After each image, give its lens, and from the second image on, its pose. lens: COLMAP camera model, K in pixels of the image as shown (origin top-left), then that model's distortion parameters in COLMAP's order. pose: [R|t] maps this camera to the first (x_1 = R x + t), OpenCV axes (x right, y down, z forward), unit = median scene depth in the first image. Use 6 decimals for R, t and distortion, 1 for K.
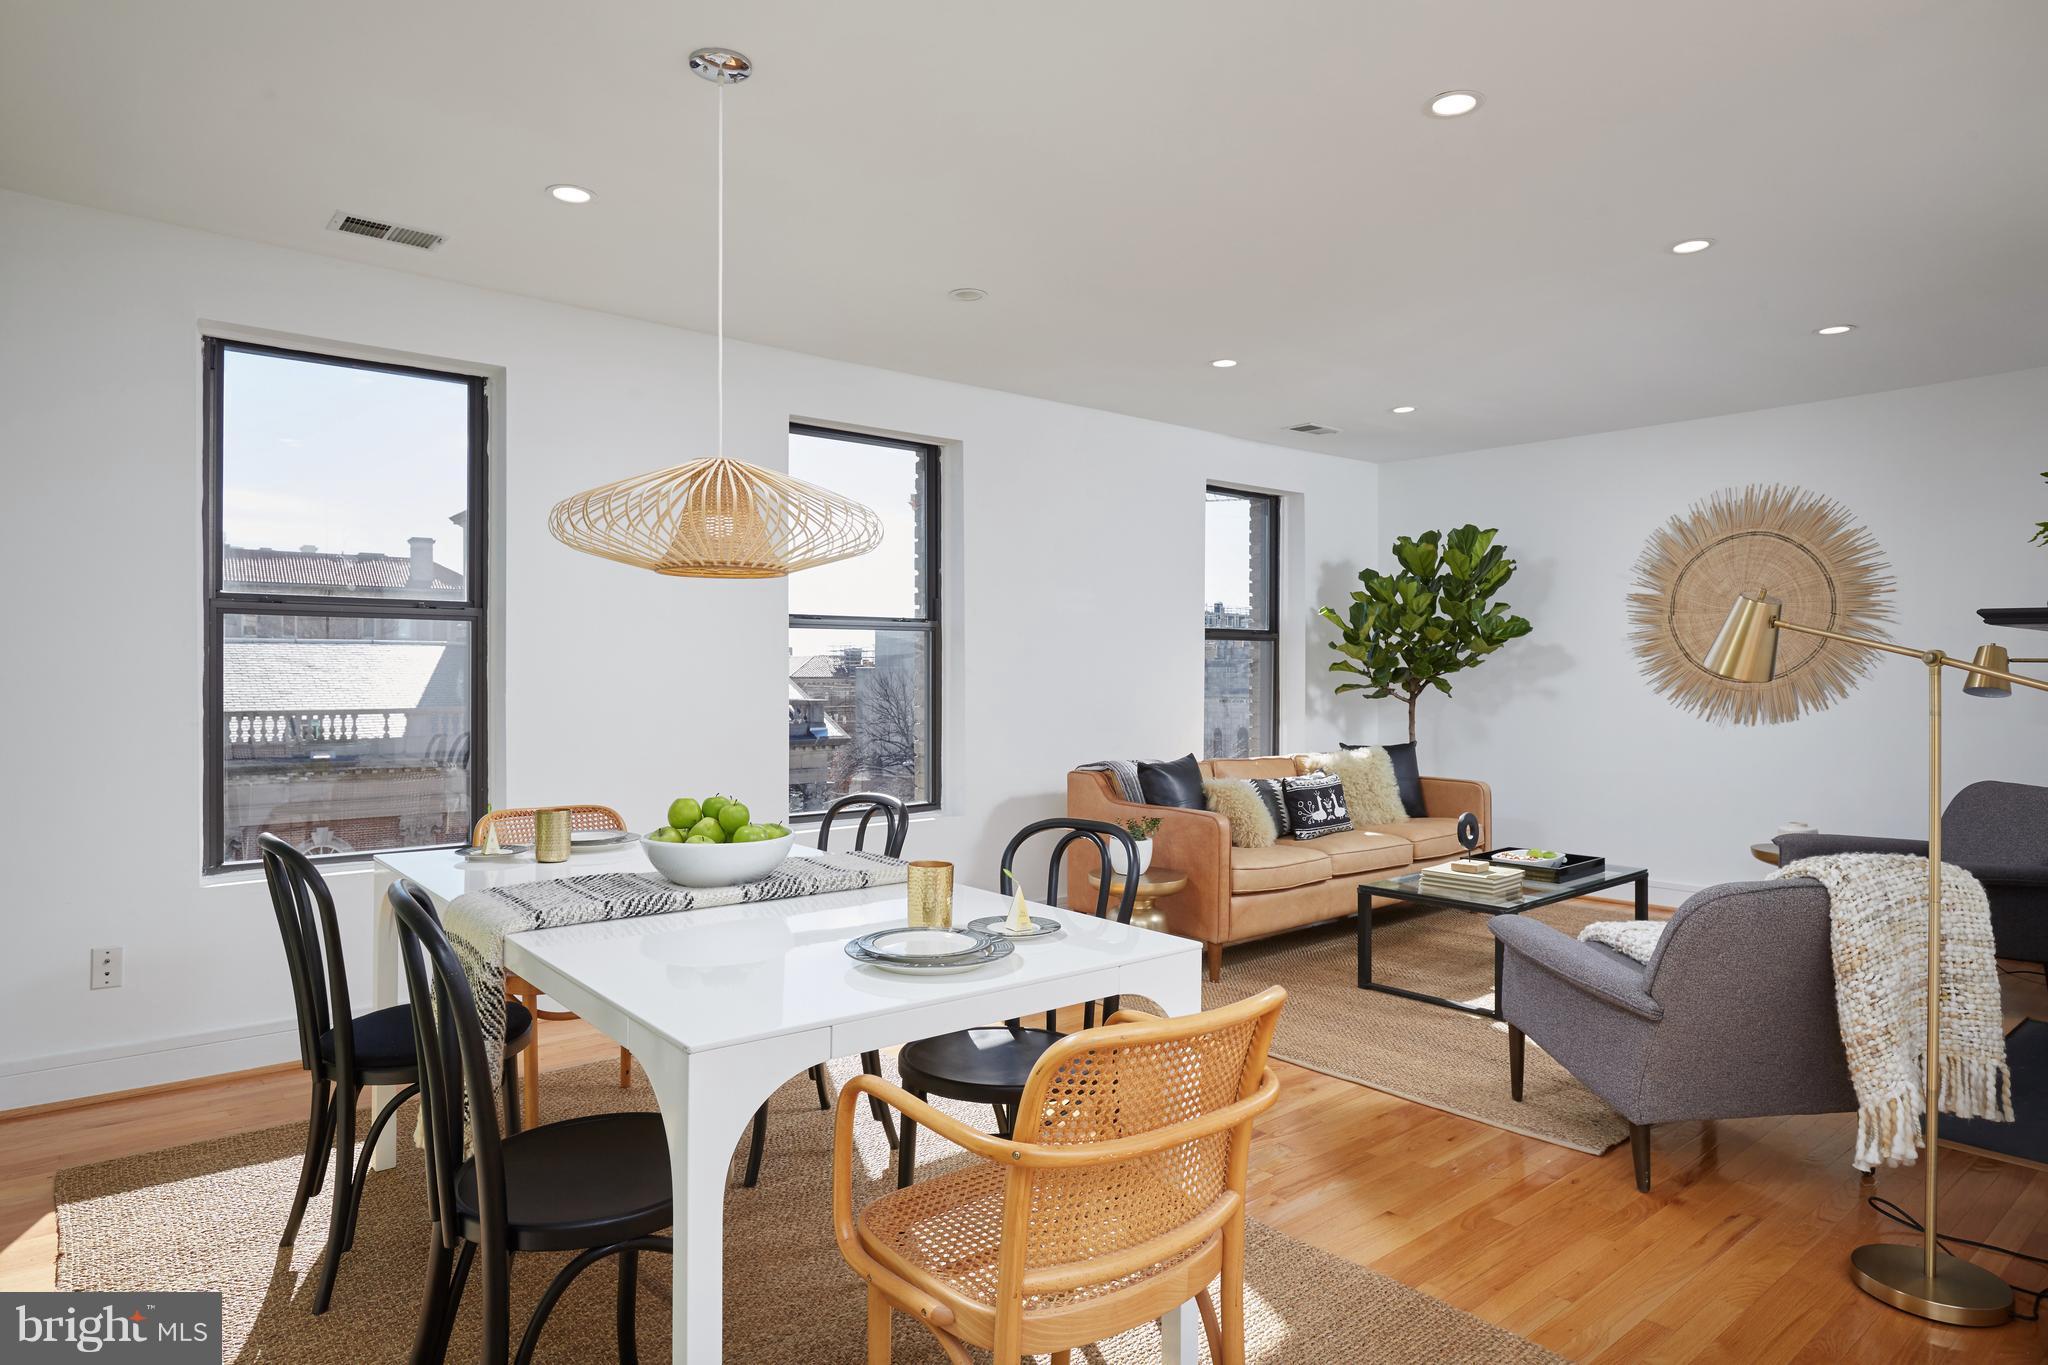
lens RADIAL K [[1178.6, 0, 1033.0], [0, 1178.6, 676.0], [0, 0, 1]] dist [-0.008818, 0.004364]
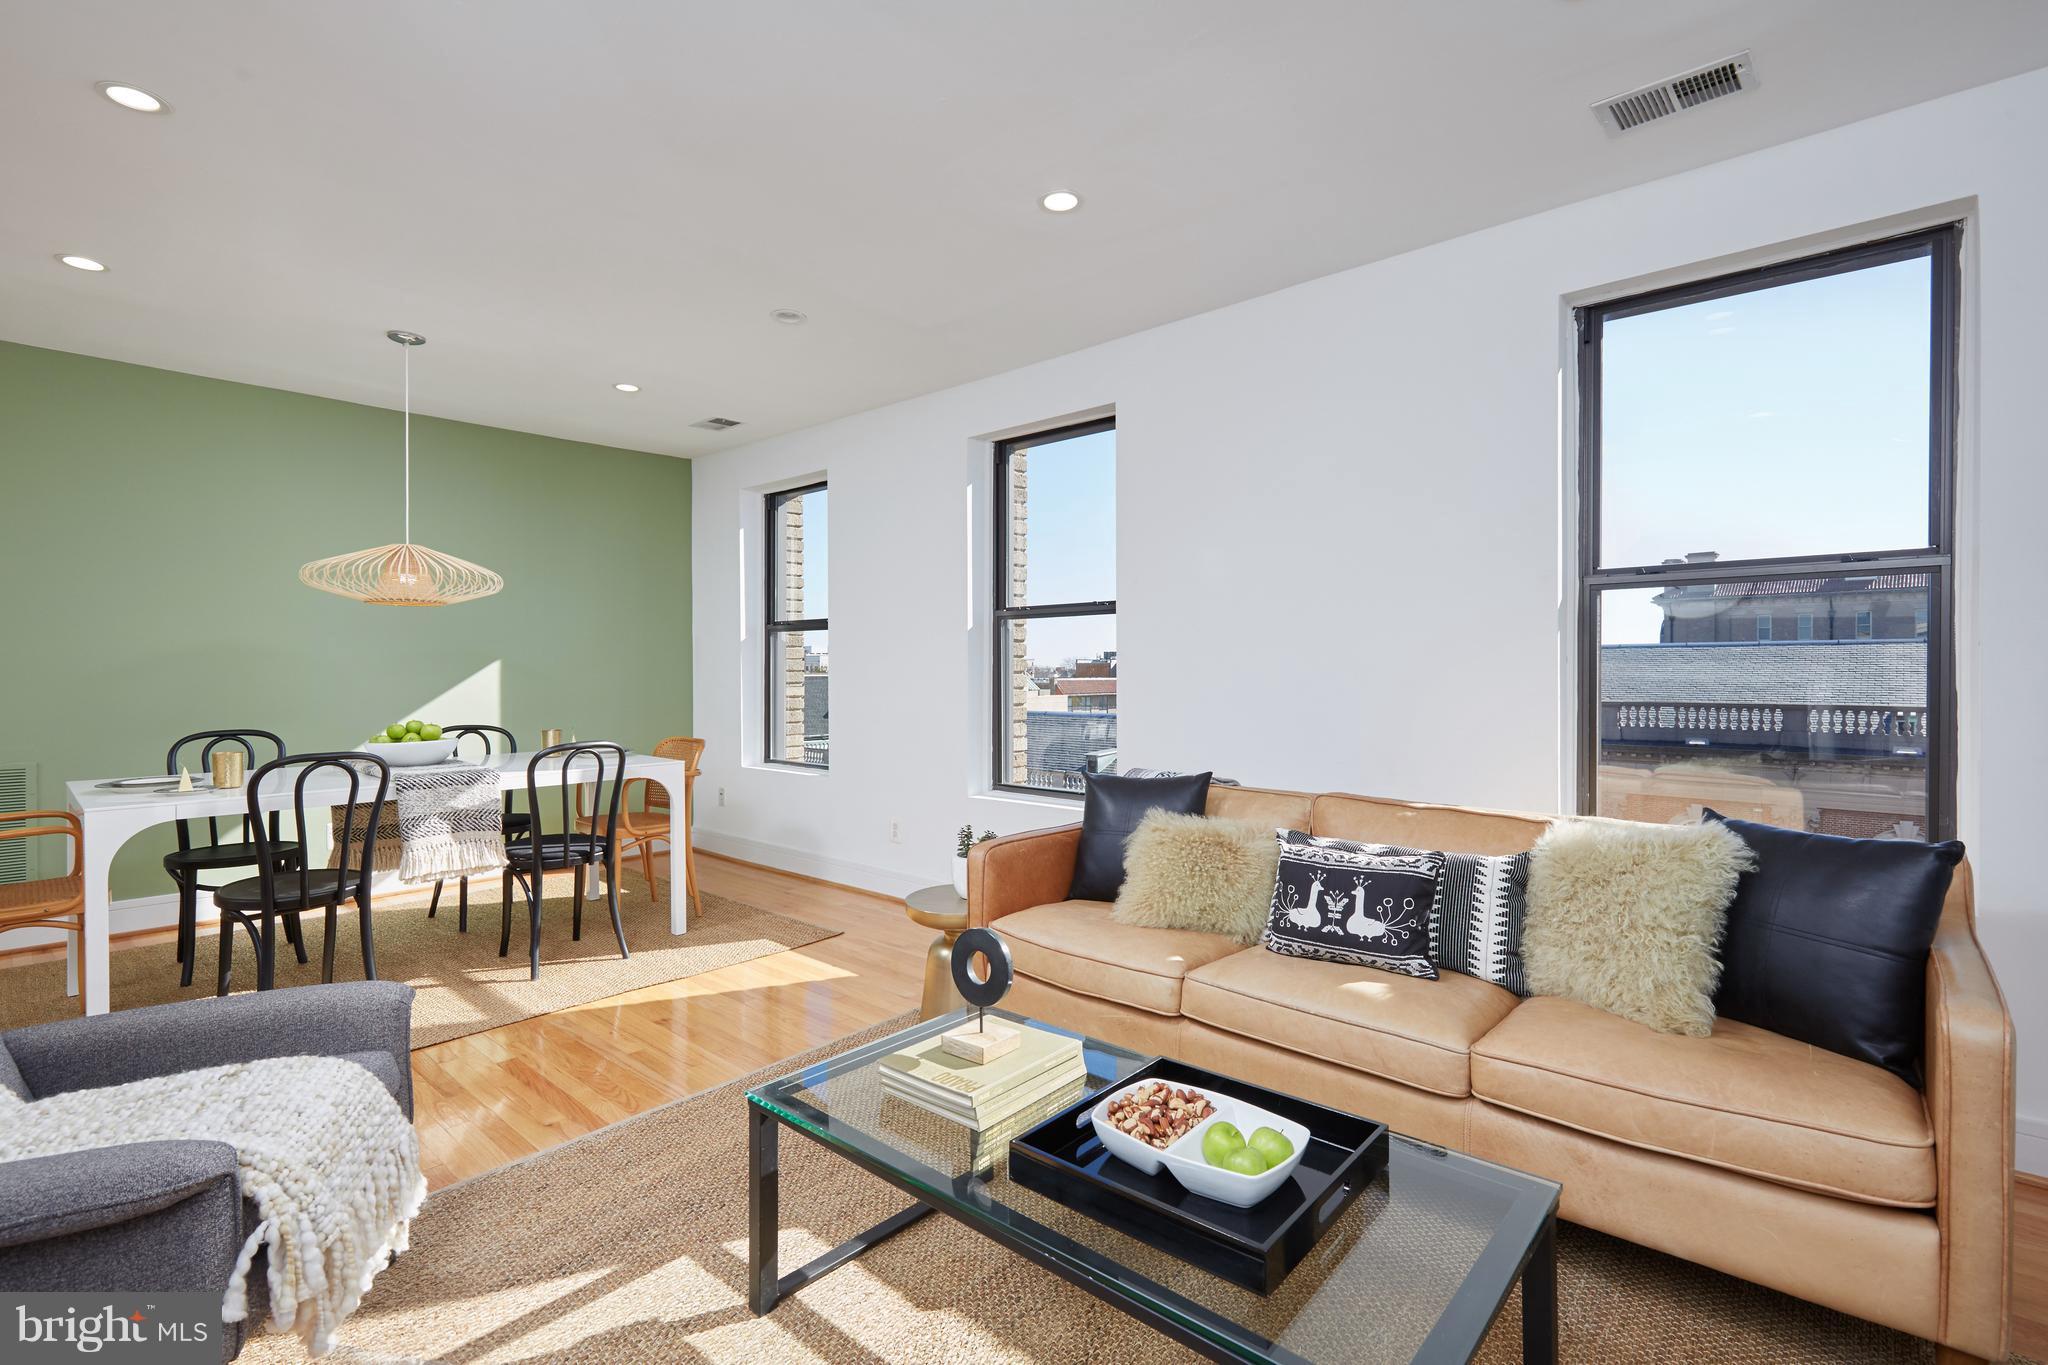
lens RADIAL K [[932.9, 0, 1025.7], [0, 932.9, 674.9], [0, 0, 1]] dist [0.002214, -0.000174]
pose [[0.151745, 0.003404, -0.988414, 0.570900], [-0.003462, 0.999990, 0.002913, 0.007575], [0.988414, 0.002979, 0.151756, 0.725149]]
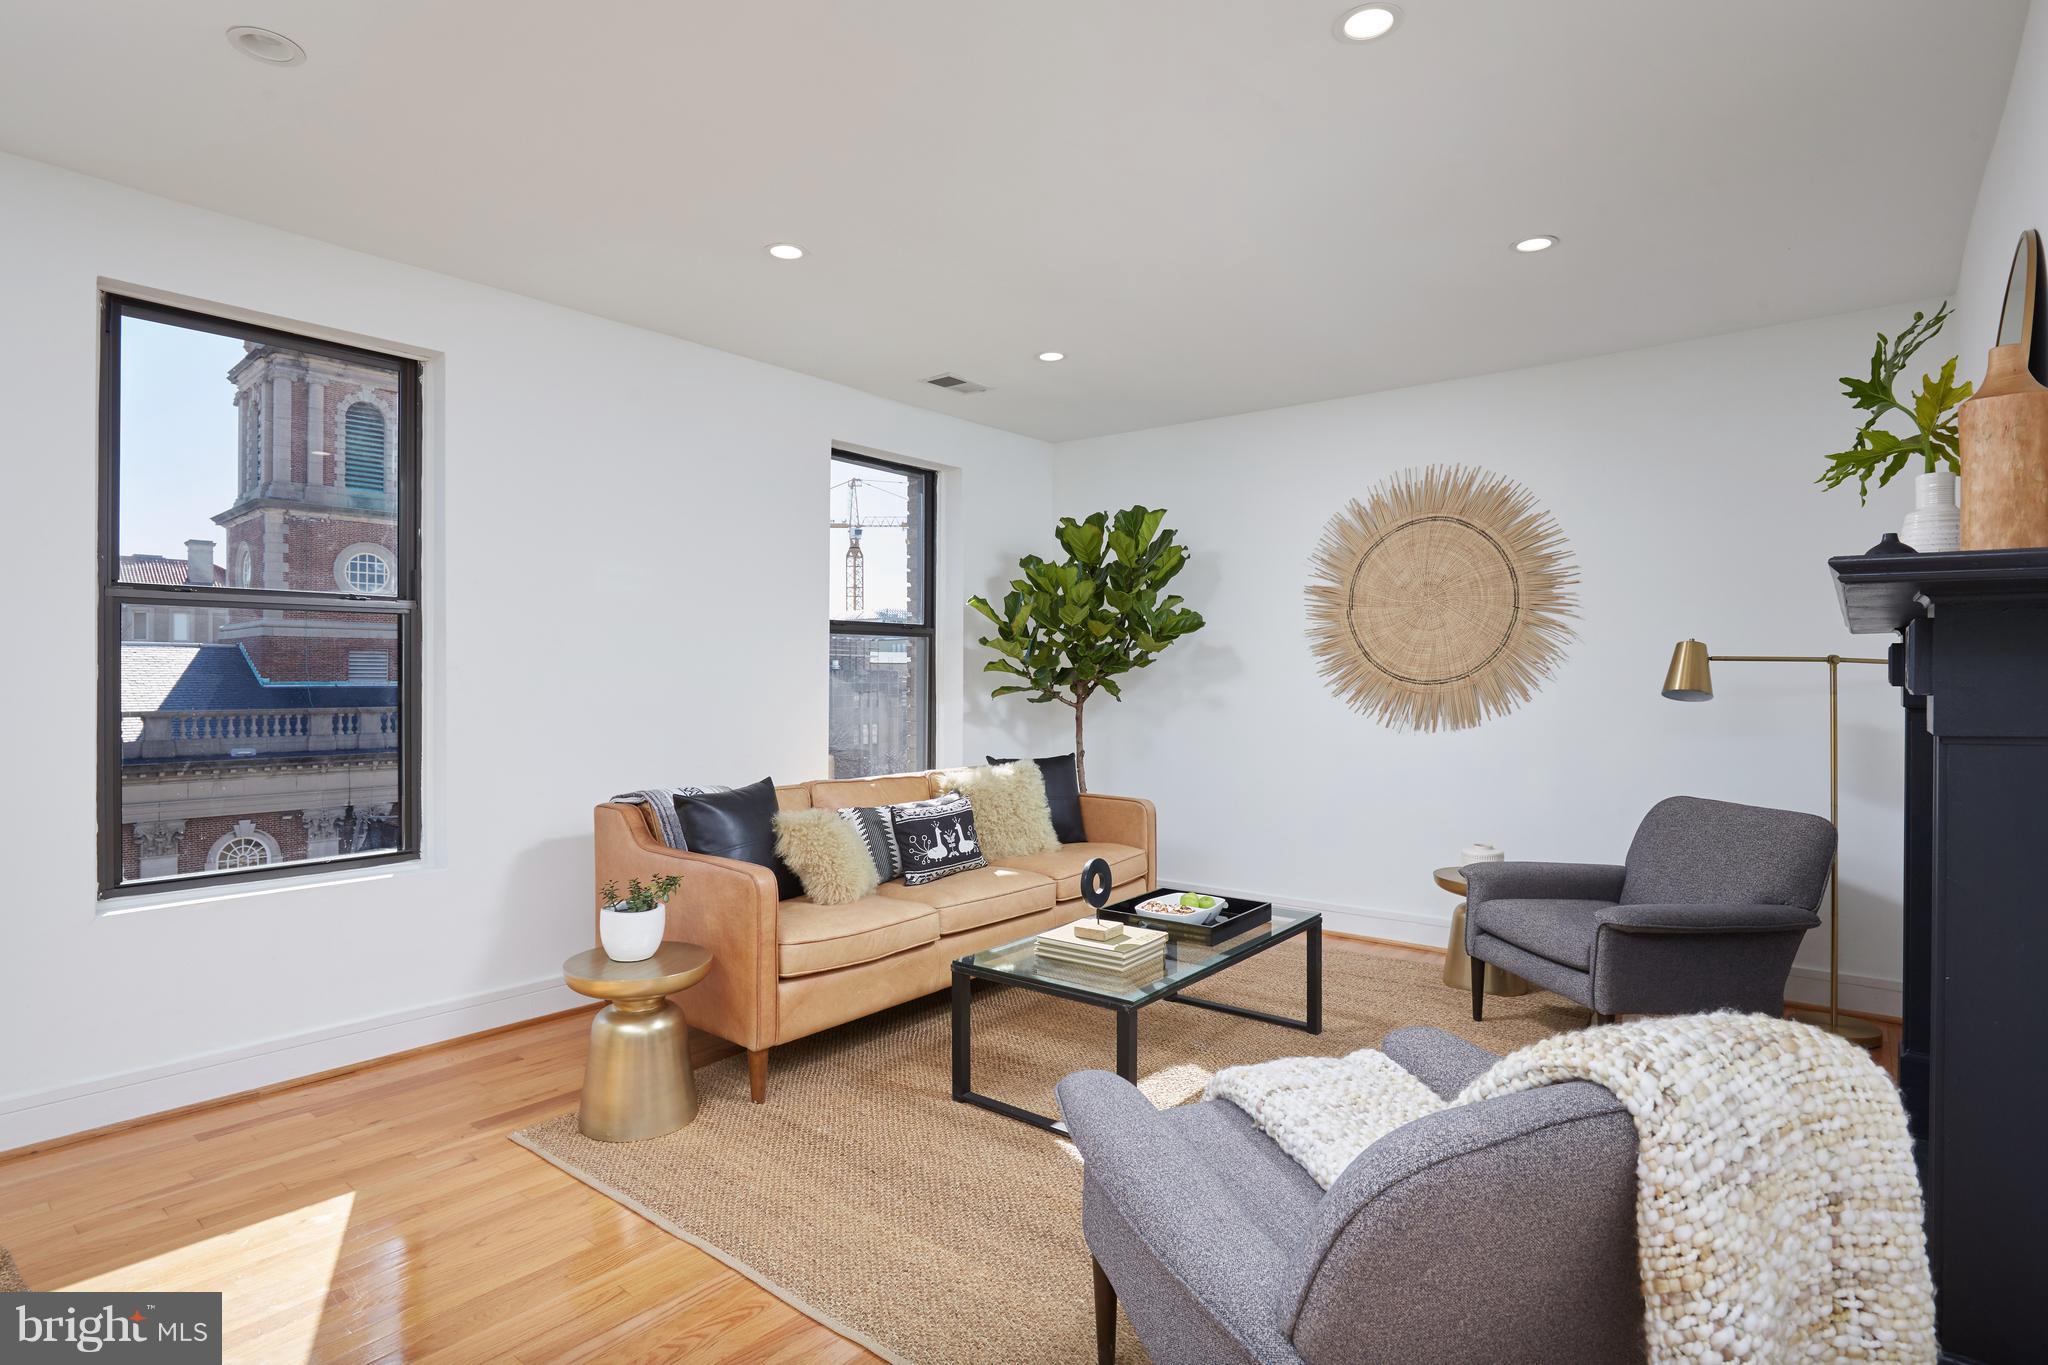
lens RADIAL K [[1035.4, 0, 1022.0], [0, 1035.4, 672.3], [0, 0, 1]] dist [-0.010056, -0.002198]
pose [[0.982880, 0.001119, 0.184242, 0.152587], [-0.000017, 0.999982, -0.005983, 0.001227], [-0.184245, 0.005877, 0.982863, 0.272692]]
